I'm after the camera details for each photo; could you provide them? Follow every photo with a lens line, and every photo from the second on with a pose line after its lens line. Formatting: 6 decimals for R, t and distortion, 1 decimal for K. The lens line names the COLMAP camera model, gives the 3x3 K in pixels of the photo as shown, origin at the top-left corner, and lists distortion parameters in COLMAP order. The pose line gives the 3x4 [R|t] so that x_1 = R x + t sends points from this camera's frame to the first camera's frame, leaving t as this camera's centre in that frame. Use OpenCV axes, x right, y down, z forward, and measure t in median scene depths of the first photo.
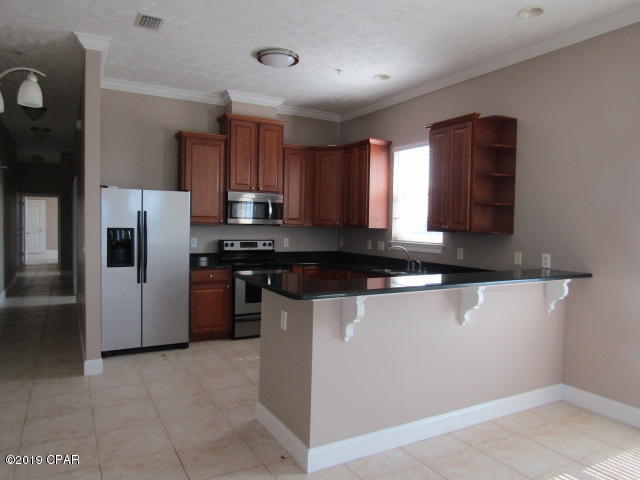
lens RADIAL K [[456.5, 0, 320.0], [0, 456.5, 240.0], [0, 0, 1]] dist [-0.010864, -0.001222]
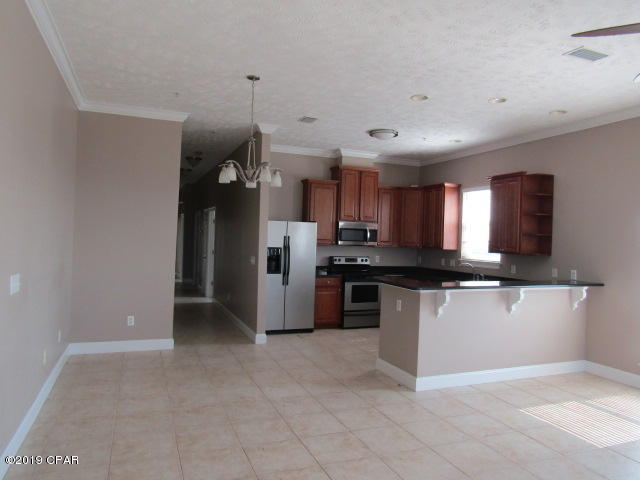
lens RADIAL K [[462.9, 0, 320.0], [0, 462.9, 240.0], [0, 0, 1]] dist [0.001662, -0.000197]
pose [[0.992243, 0.011540, -0.123773, -0.096740], [-0.015971, 0.999264, -0.034866, -0.000431], [0.123279, 0.036572, 0.991698, -0.447596]]
